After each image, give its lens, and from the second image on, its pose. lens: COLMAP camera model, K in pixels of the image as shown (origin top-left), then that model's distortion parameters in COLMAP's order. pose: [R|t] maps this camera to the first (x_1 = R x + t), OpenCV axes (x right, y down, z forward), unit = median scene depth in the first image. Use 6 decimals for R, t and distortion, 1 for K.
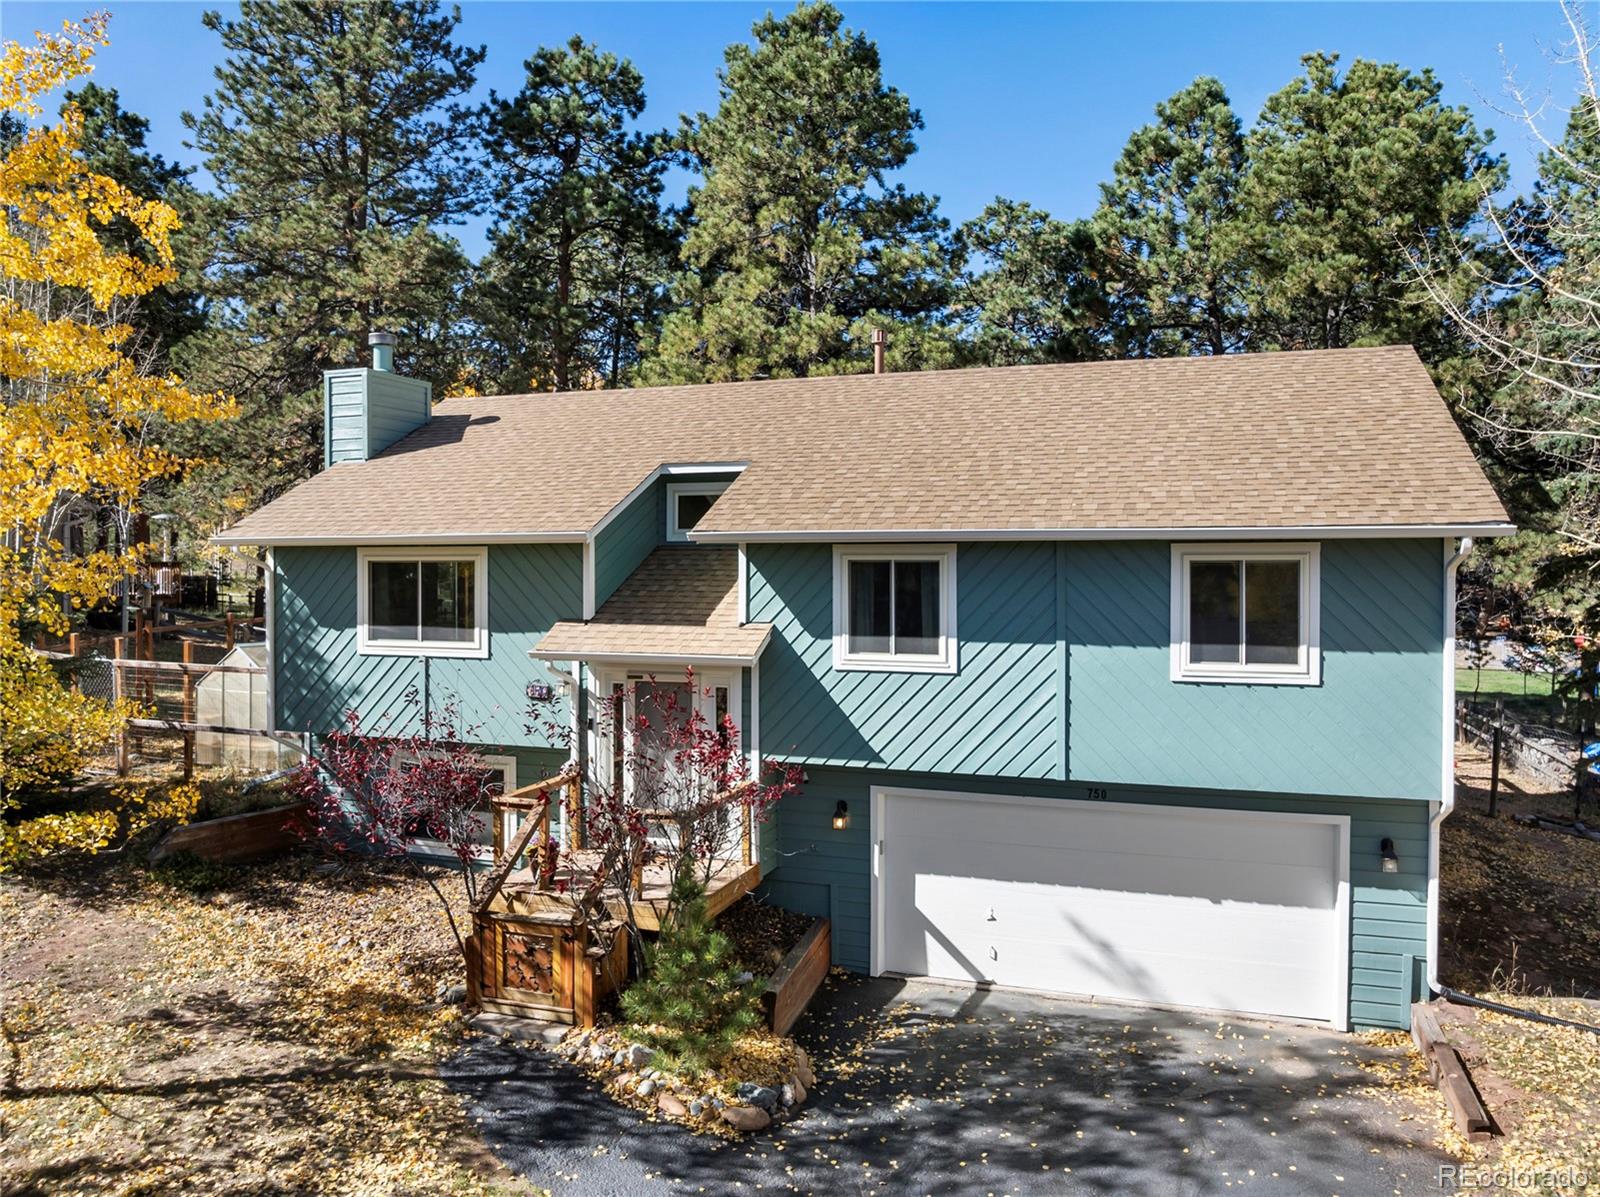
lens RADIAL K [[1229.9, 0, 840.9], [0, 1229.9, 599.0], [0, 0, 1]] dist [0.005816, 0.001260]
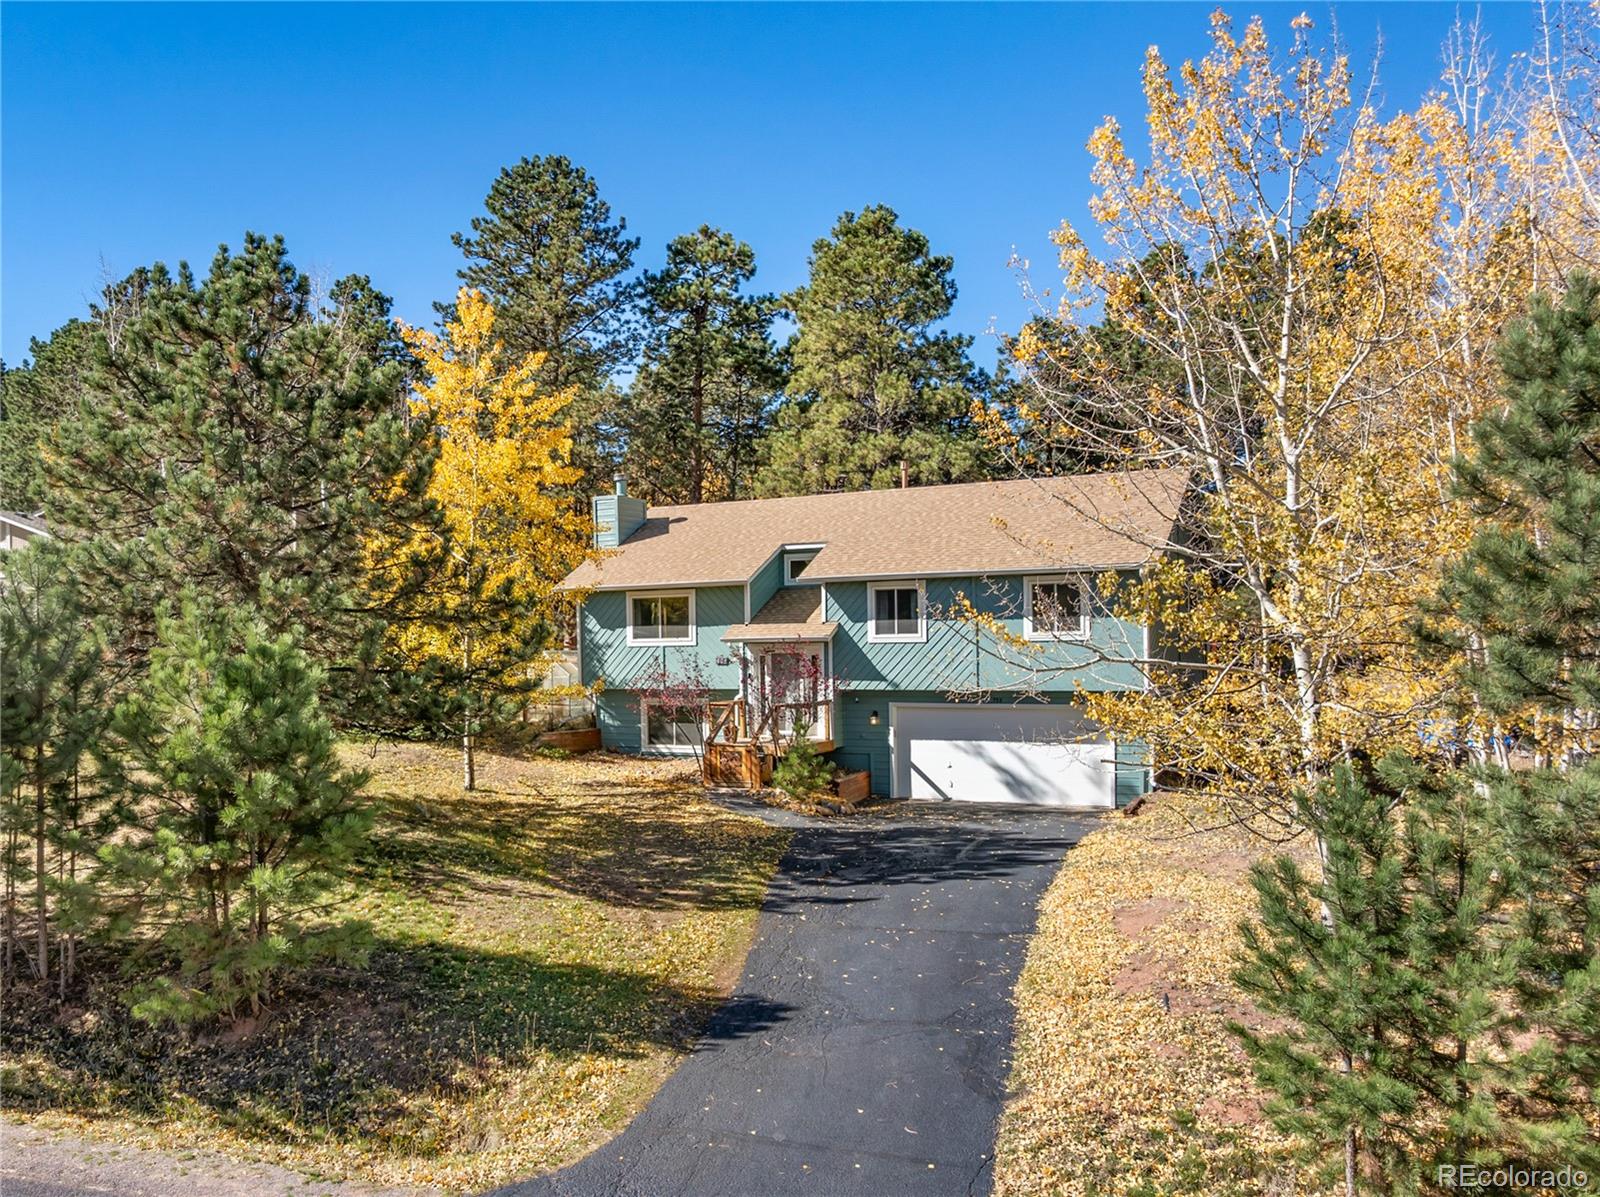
lens RADIAL K [[1229.9, 0, 840.9], [0, 1229.9, 599.0], [0, 0, 1]] dist [0.005816, 0.001260]
pose [[0.996419, -0.022748, -0.081436, 0.050506], [0.018322, 0.998335, -0.054690, 0.041481], [0.082545, 0.053002, 0.995177, -0.449593]]
